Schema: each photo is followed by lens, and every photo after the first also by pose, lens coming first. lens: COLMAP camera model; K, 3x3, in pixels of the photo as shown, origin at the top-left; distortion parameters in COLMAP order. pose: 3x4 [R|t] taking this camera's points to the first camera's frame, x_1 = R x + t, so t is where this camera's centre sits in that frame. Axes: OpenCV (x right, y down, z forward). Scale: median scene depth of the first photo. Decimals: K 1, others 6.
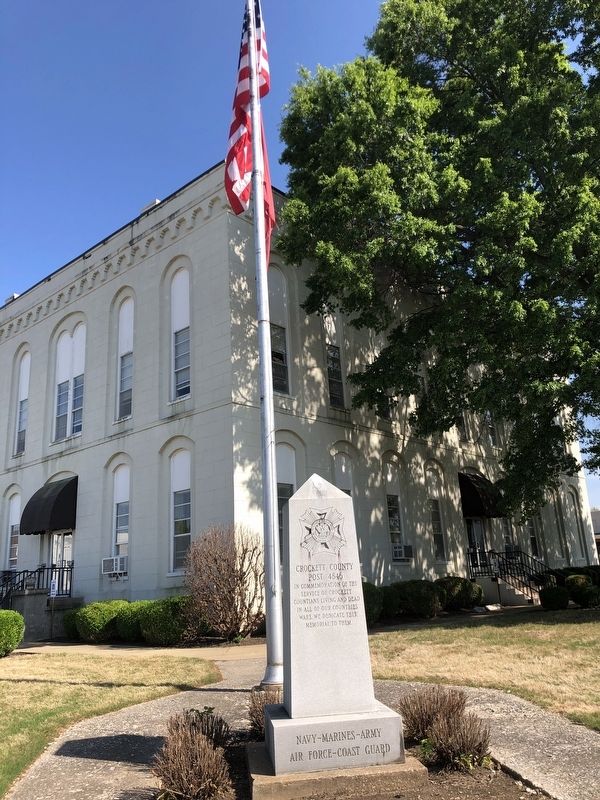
lens RADIAL K [[645.5, 0, 300.0], [0, 645.5, 400.0], [0, 0, 1]] dist [0.000477, 0.011008]
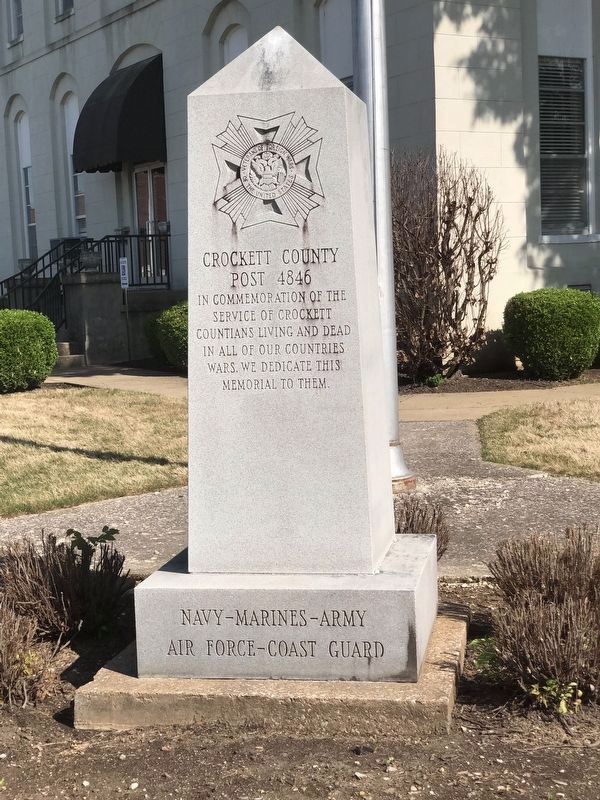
lens RADIAL K [[1296.9, 0, 300.0], [0, 1296.9, 400.0], [0, 0, 1]] dist [-0.070685, 1.107459]
pose [[0.955093, 0.048283, -0.292345, 0.303593], [0.063973, 0.929763, 0.362558, 0.040255], [0.289317, -0.364979, 0.884922, 0.221798]]
